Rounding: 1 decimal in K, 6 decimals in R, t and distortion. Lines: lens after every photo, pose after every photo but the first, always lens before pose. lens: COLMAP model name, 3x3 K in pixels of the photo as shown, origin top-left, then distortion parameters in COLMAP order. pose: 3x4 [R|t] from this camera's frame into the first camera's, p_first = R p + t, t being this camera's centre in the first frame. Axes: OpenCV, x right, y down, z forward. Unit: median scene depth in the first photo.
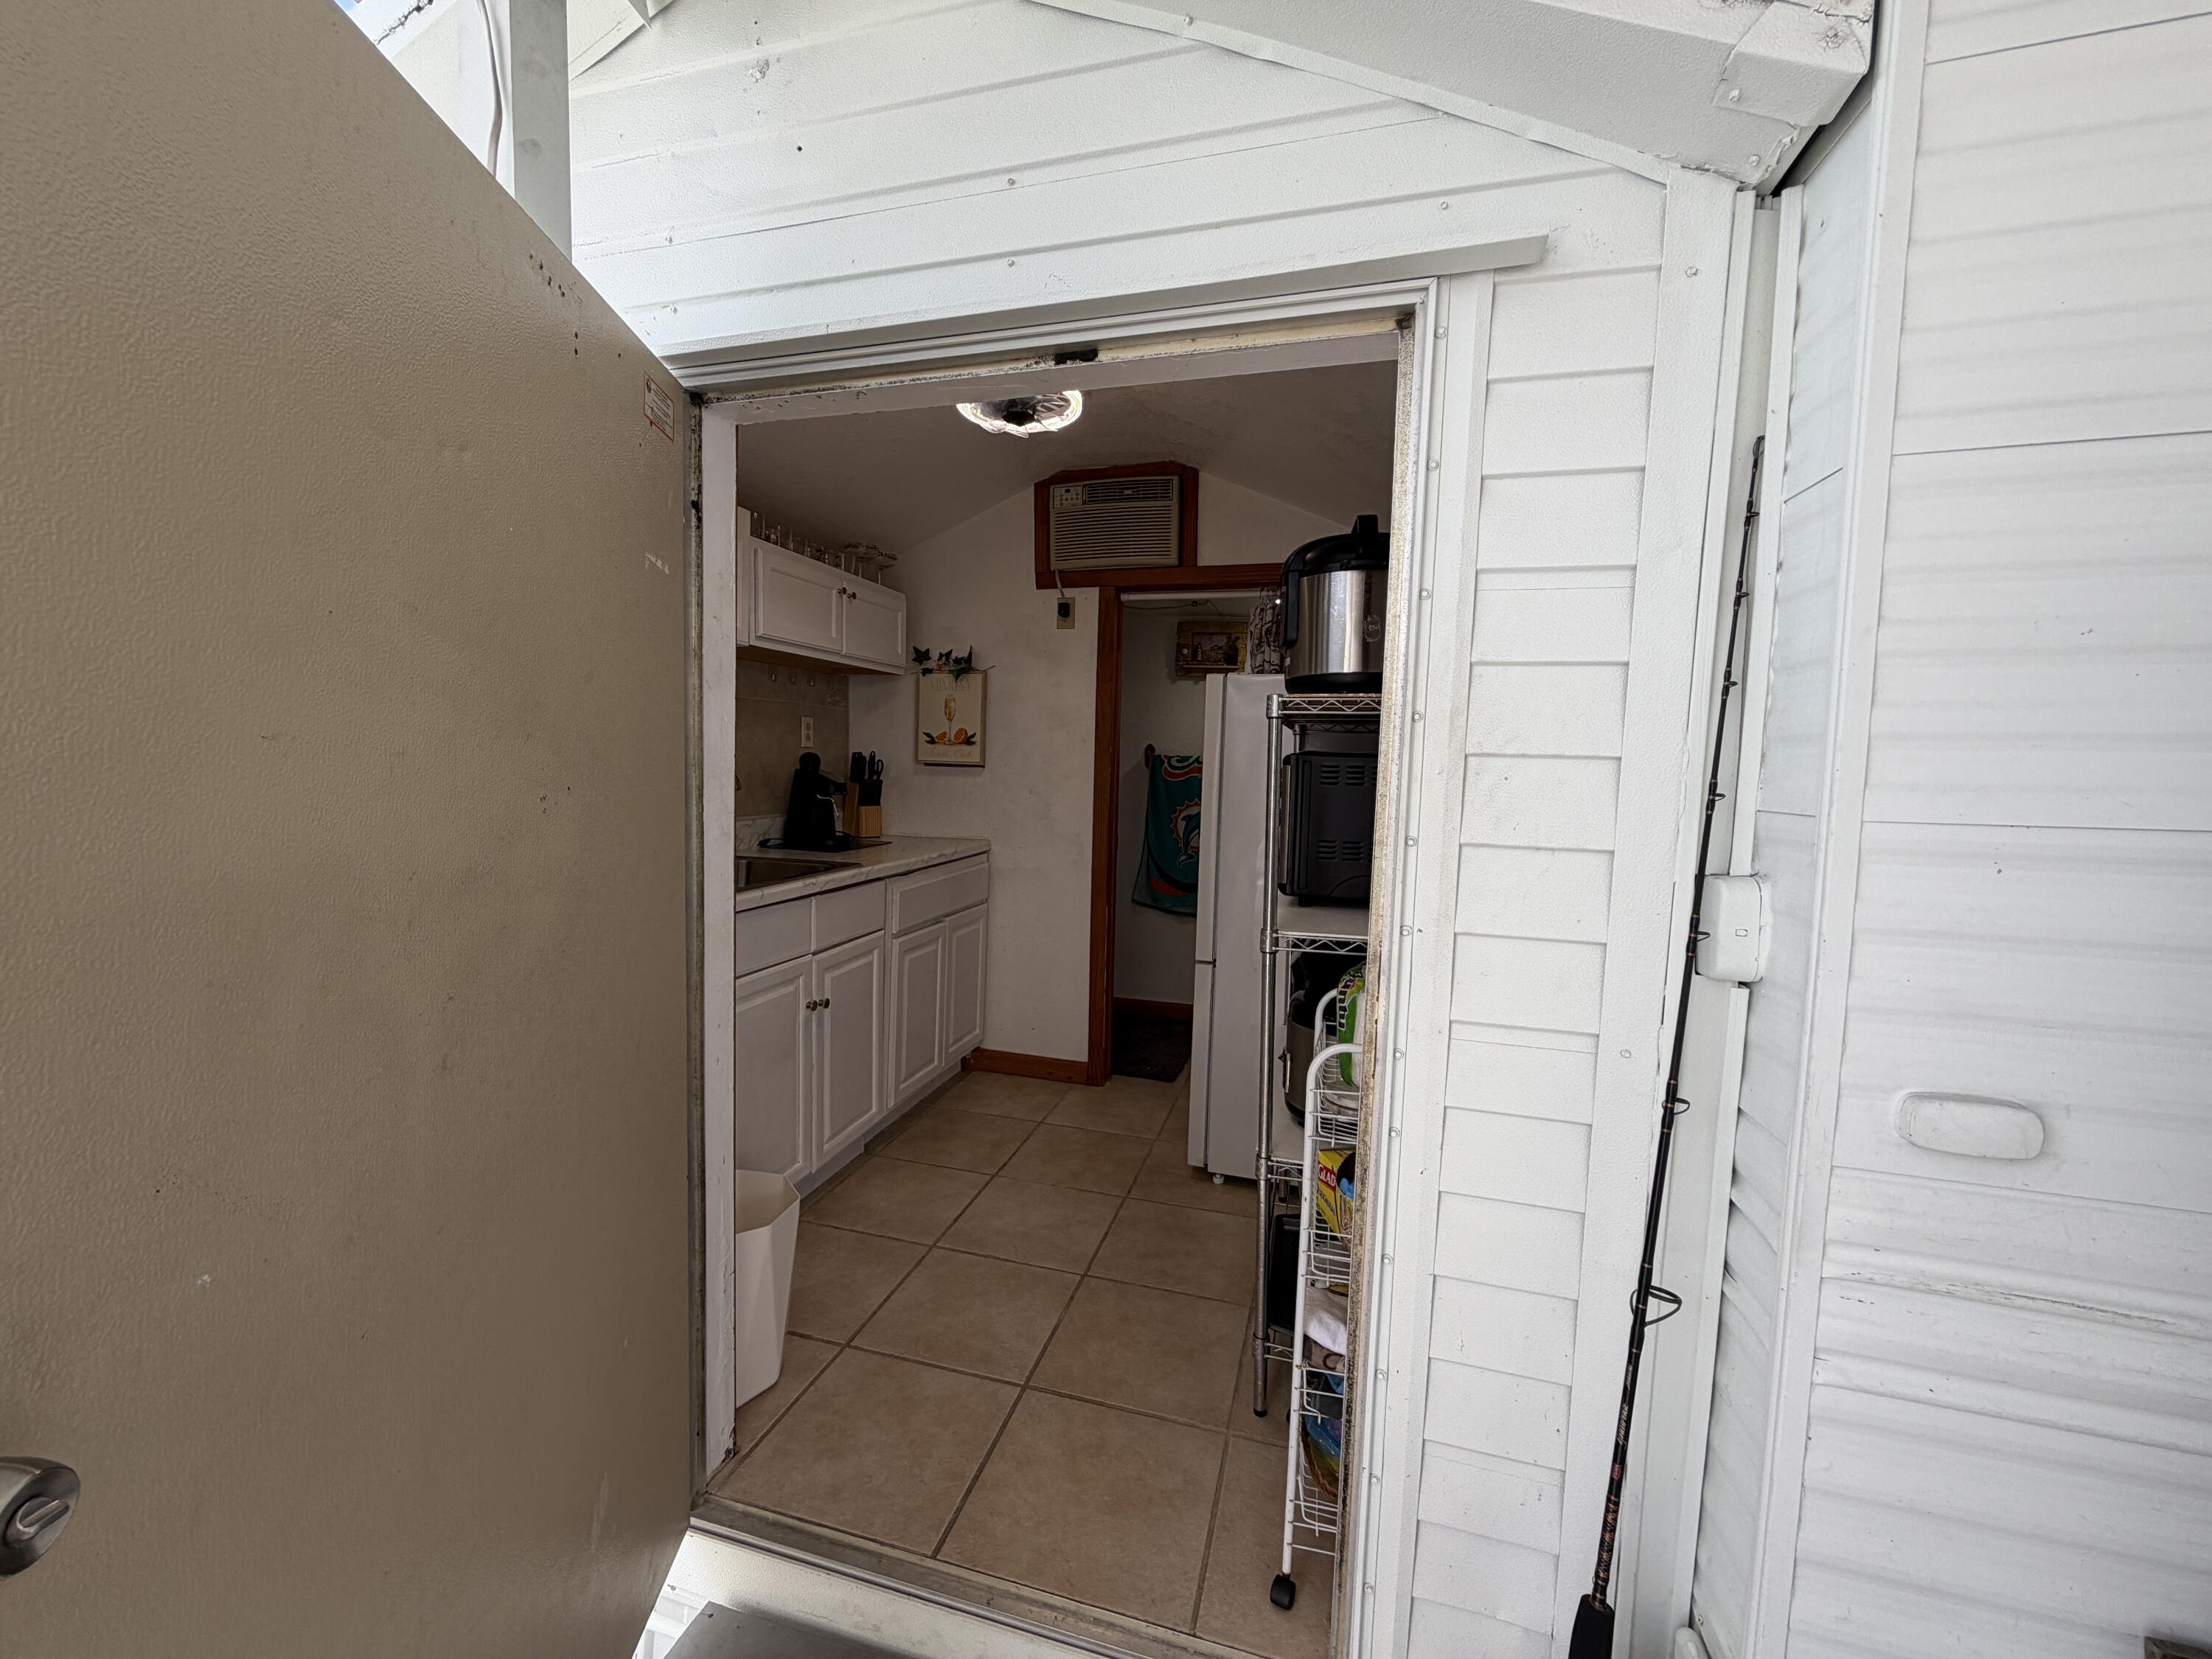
lens RADIAL K [[879.8, 0, 1097.4], [0, 879.8, 831.6], [0, 0, 1]] dist [-0.002104, -0.000005]
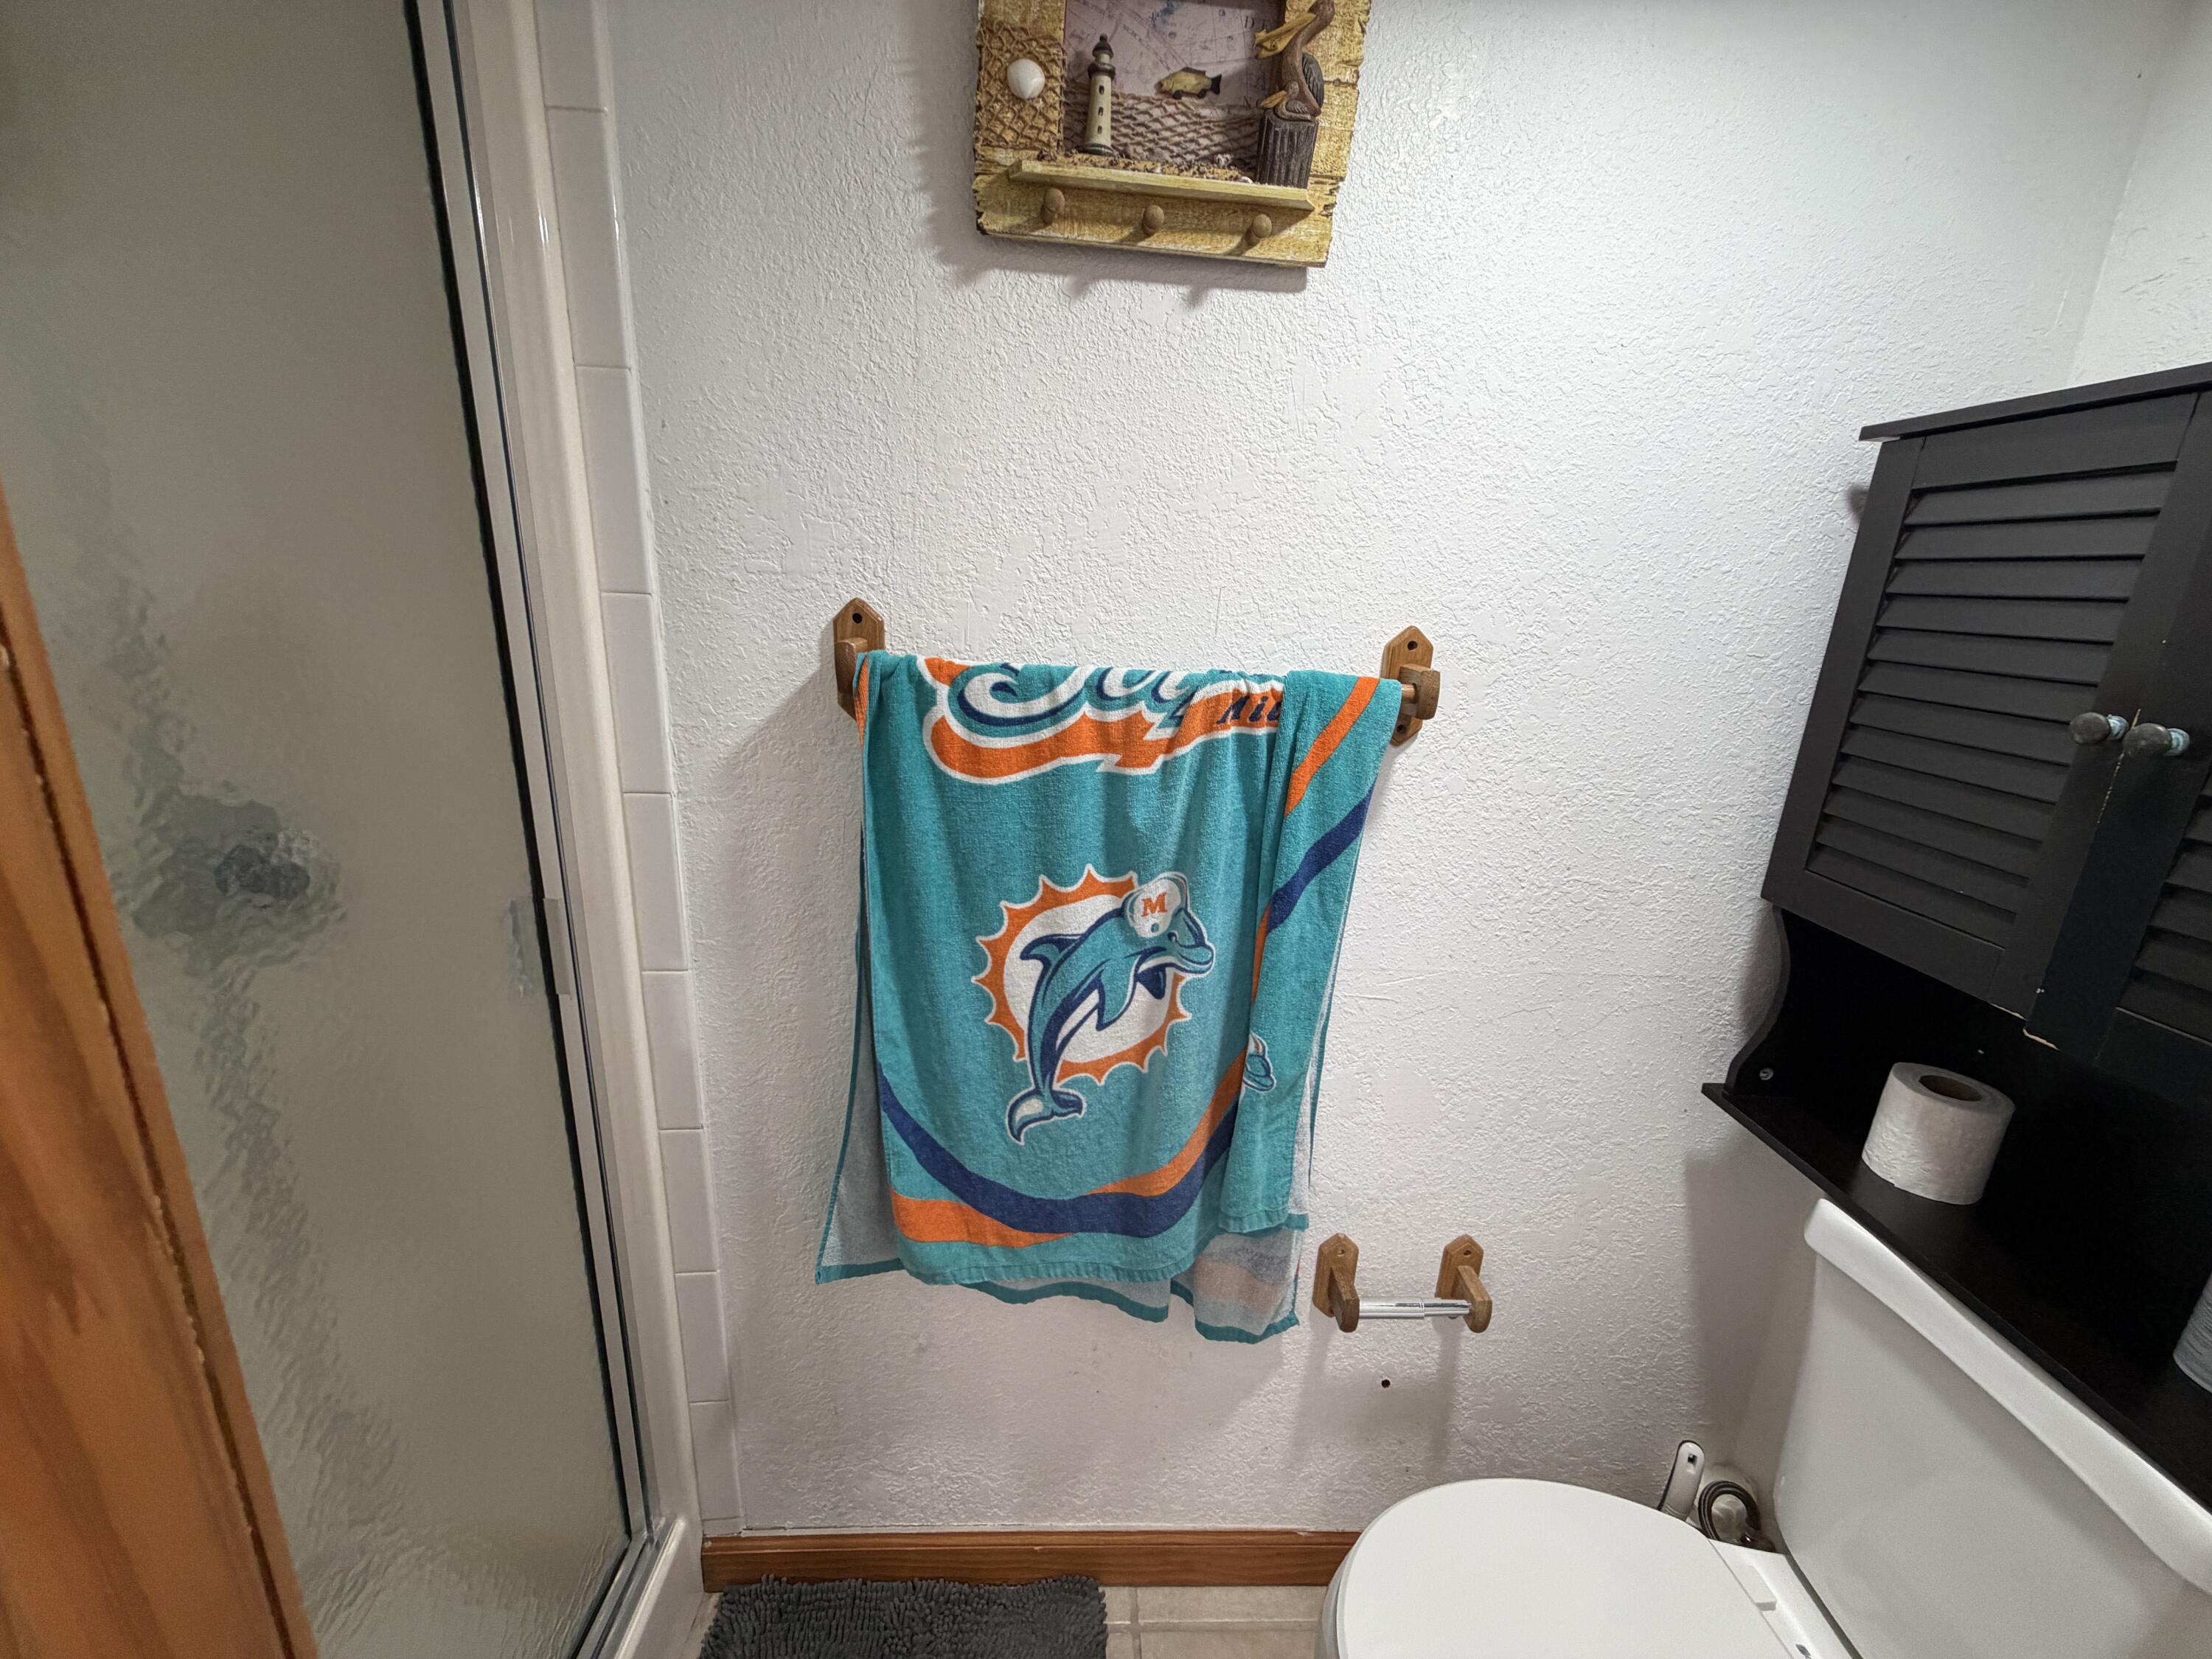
lens RADIAL K [[879.8, 0, 1097.4], [0, 879.8, 831.6], [0, 0, 1]] dist [-0.002104, -0.000005]
pose [[0.953222, -0.064356, 0.295339, 0.061329], [0.000462, 0.977381, 0.211486, -0.112534], [-0.302269, -0.201457, 0.931691, 0.973238]]
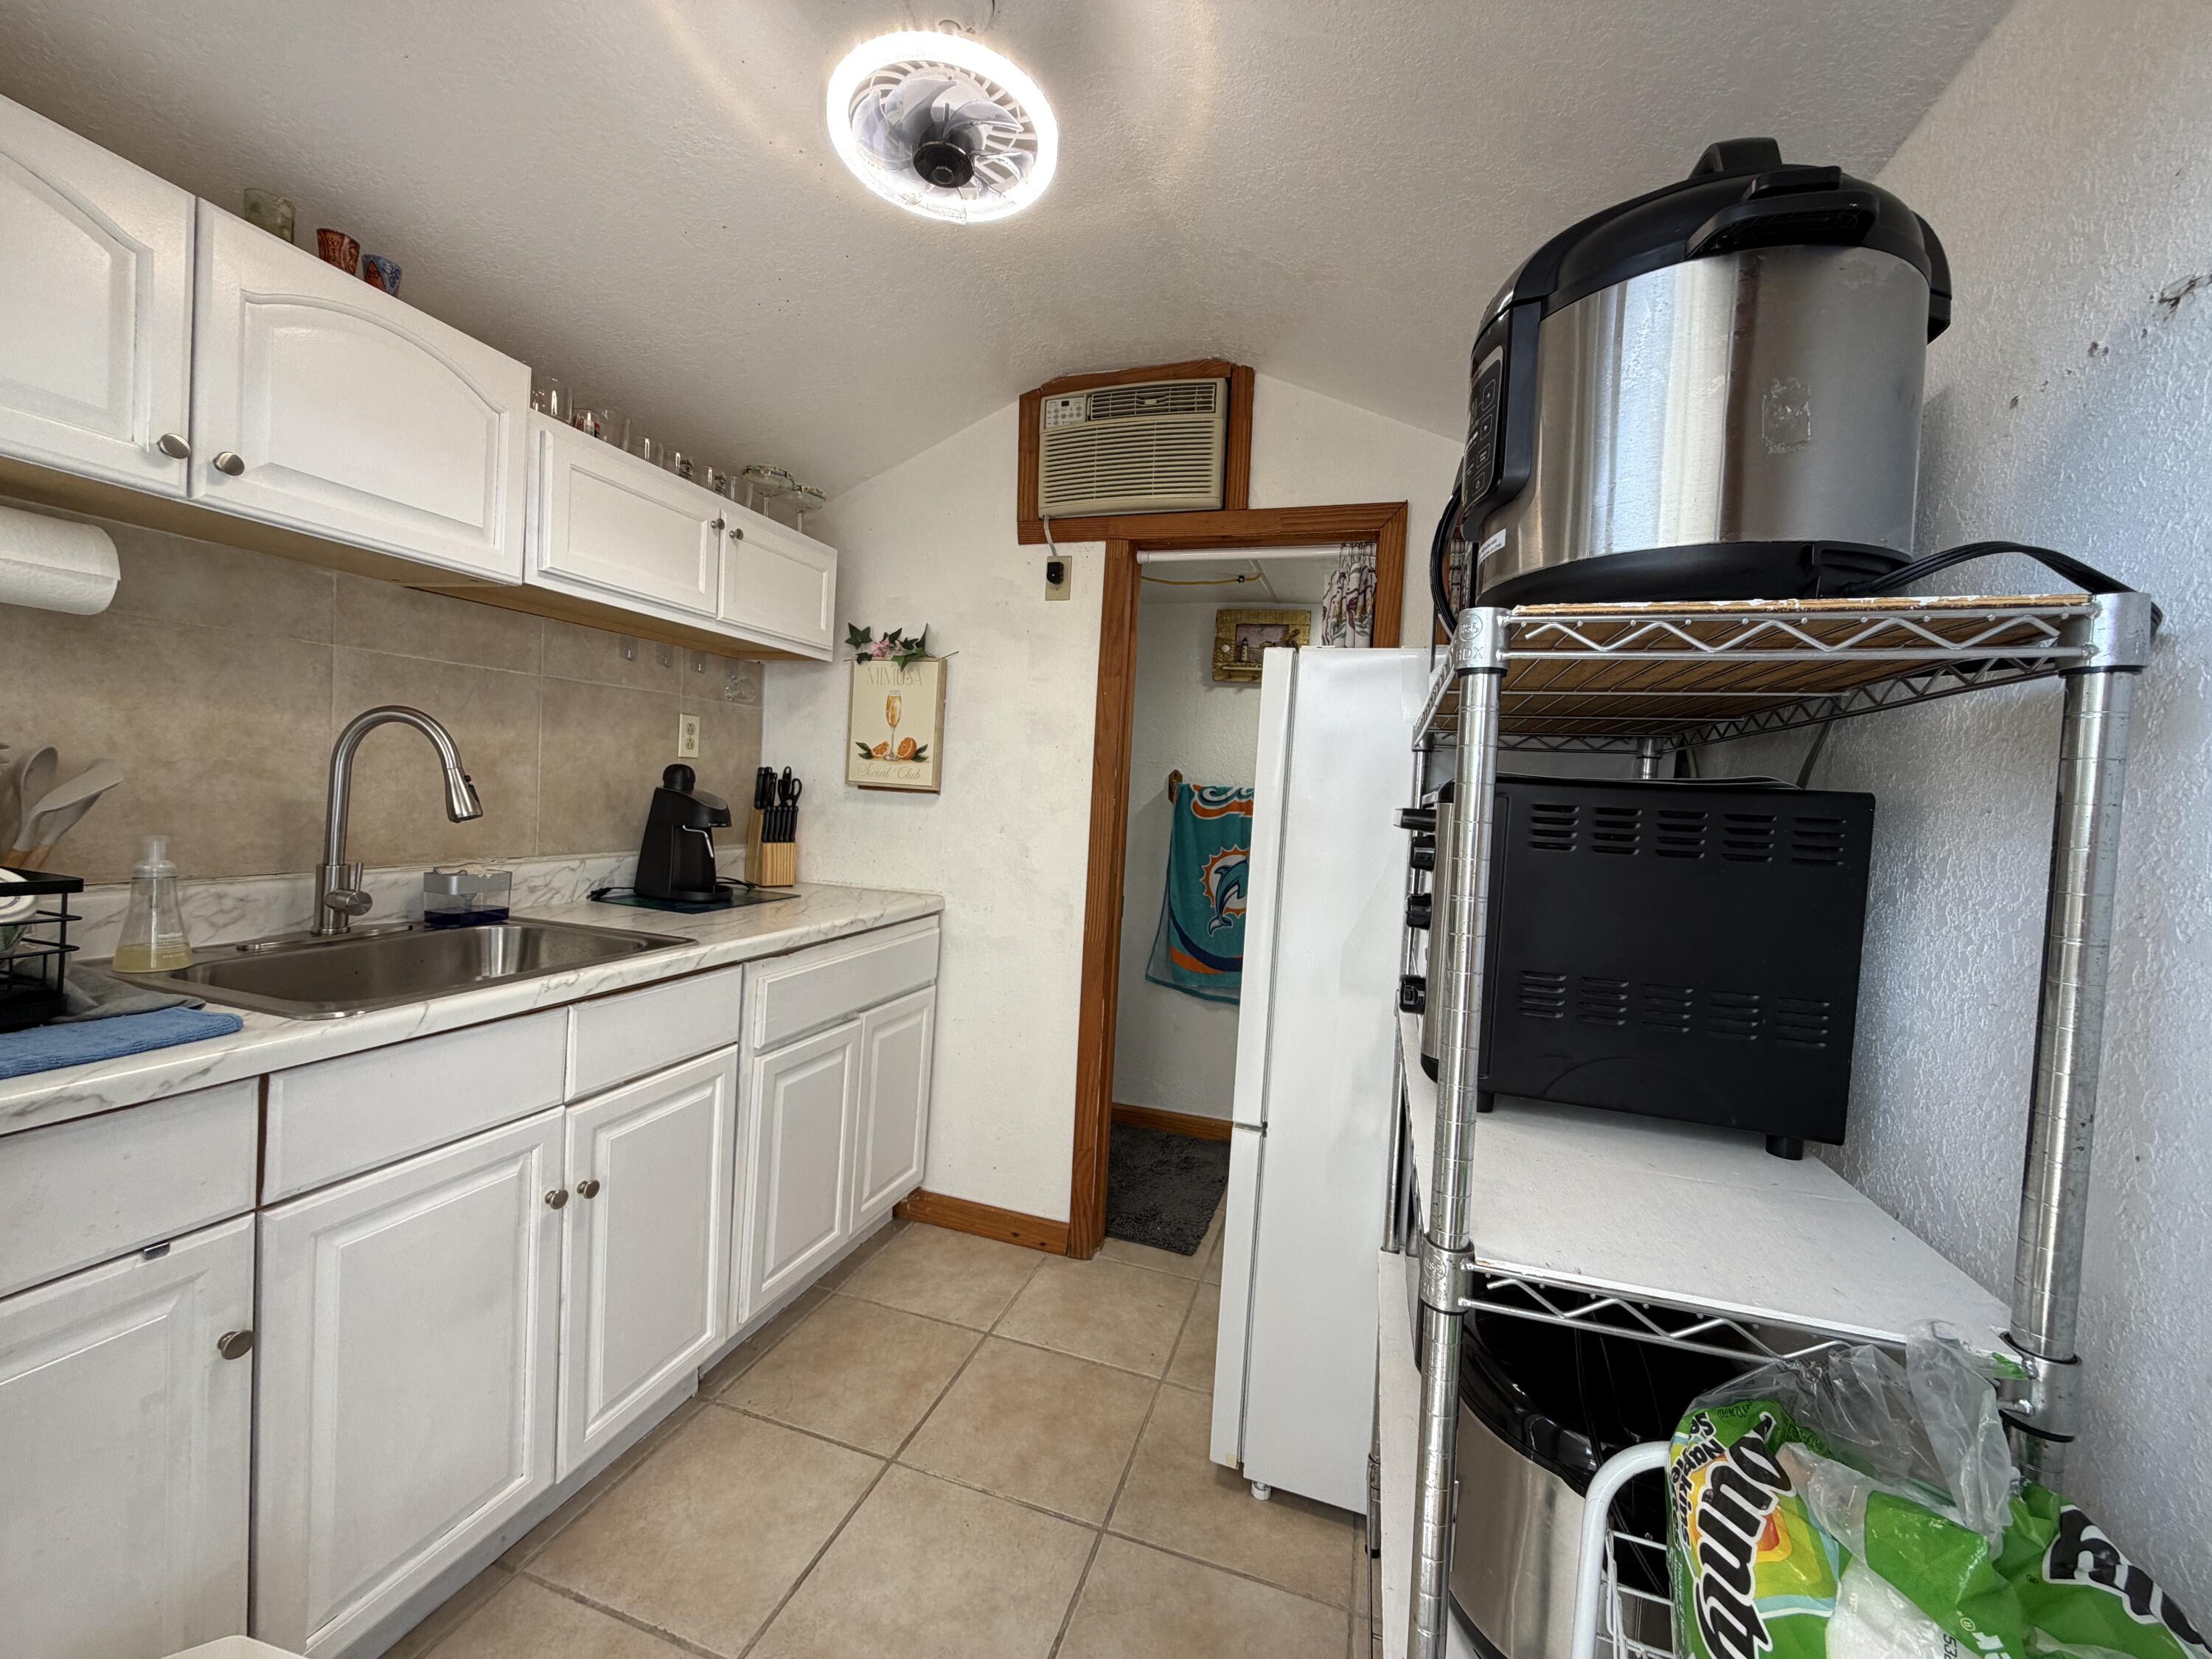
lens RADIAL K [[879.8, 0, 1097.4], [0, 879.8, 831.6], [0, 0, 1]] dist [-0.002104, -0.000005]
pose [[0.998822, 0.031432, -0.036968, 0.027711], [-0.032778, 0.998800, -0.036387, -0.021404], [0.035780, 0.037556, 0.998654, 0.306354]]
